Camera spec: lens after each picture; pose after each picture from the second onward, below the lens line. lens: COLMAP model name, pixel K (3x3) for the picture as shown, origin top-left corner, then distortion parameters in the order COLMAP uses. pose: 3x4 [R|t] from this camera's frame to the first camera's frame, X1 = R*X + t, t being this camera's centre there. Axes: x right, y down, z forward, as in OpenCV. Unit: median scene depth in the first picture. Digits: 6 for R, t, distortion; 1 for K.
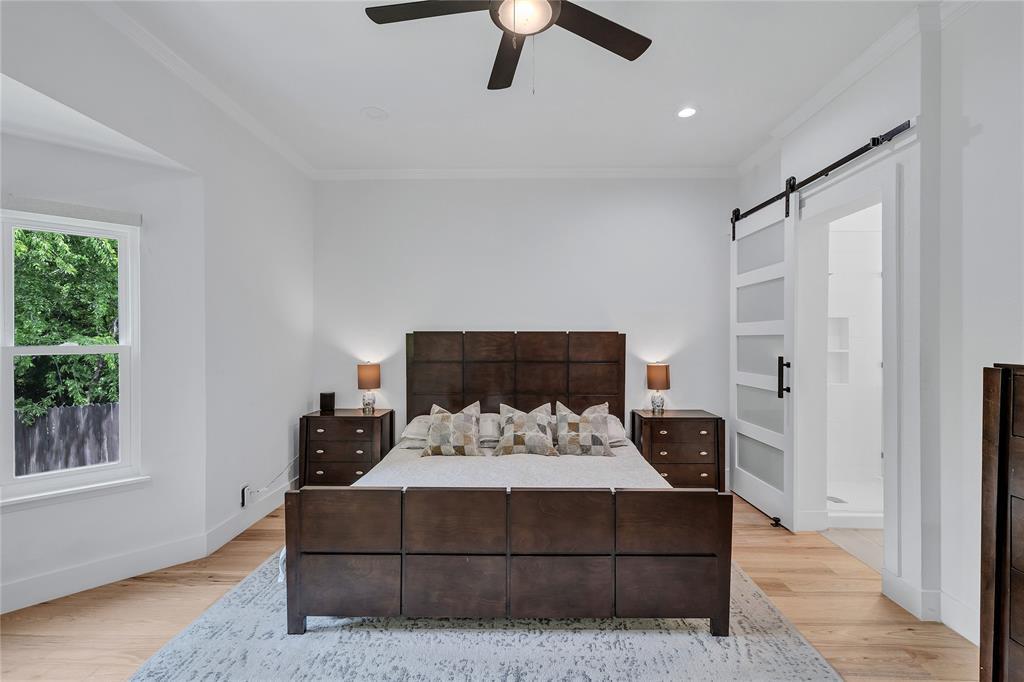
lens RADIAL K [[435.4, 0, 509.6], [0, 435.4, 338.6], [0, 0, 1]] dist [0.001171, 0.000389]
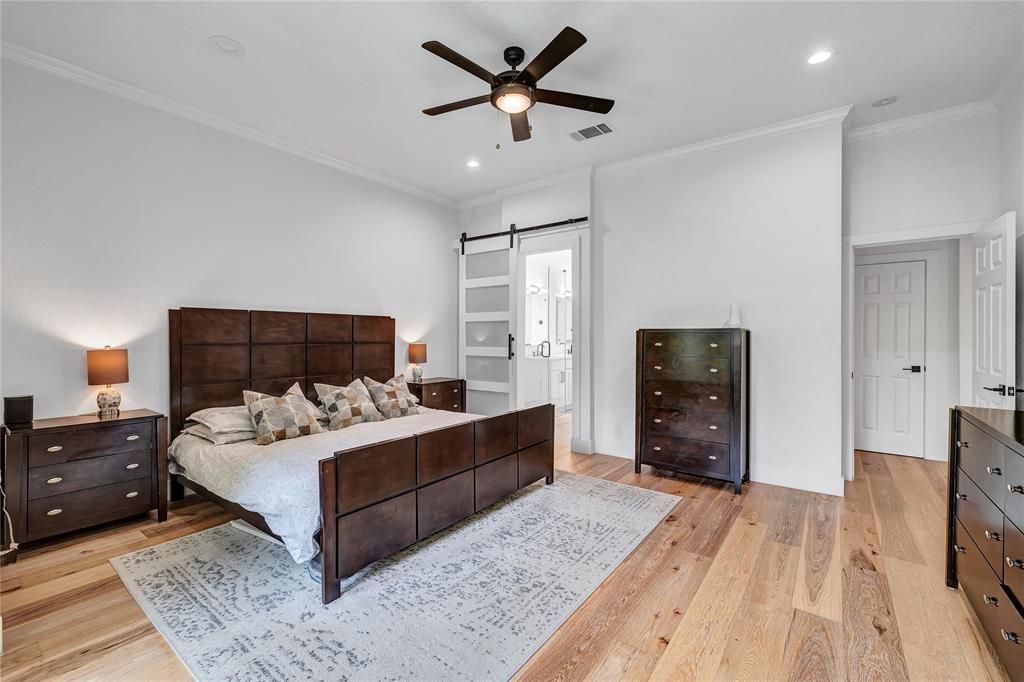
lens RADIAL K [[435.4, 0, 509.6], [0, 435.4, 338.6], [0, 0, 1]] dist [0.001171, 0.000389]
pose [[0.583416, -0.005701, 0.812154, -0.636283], [-0.001825, 0.999964, 0.008330, 0.041106], [-0.812171, -0.006342, 0.583384, 0.055959]]
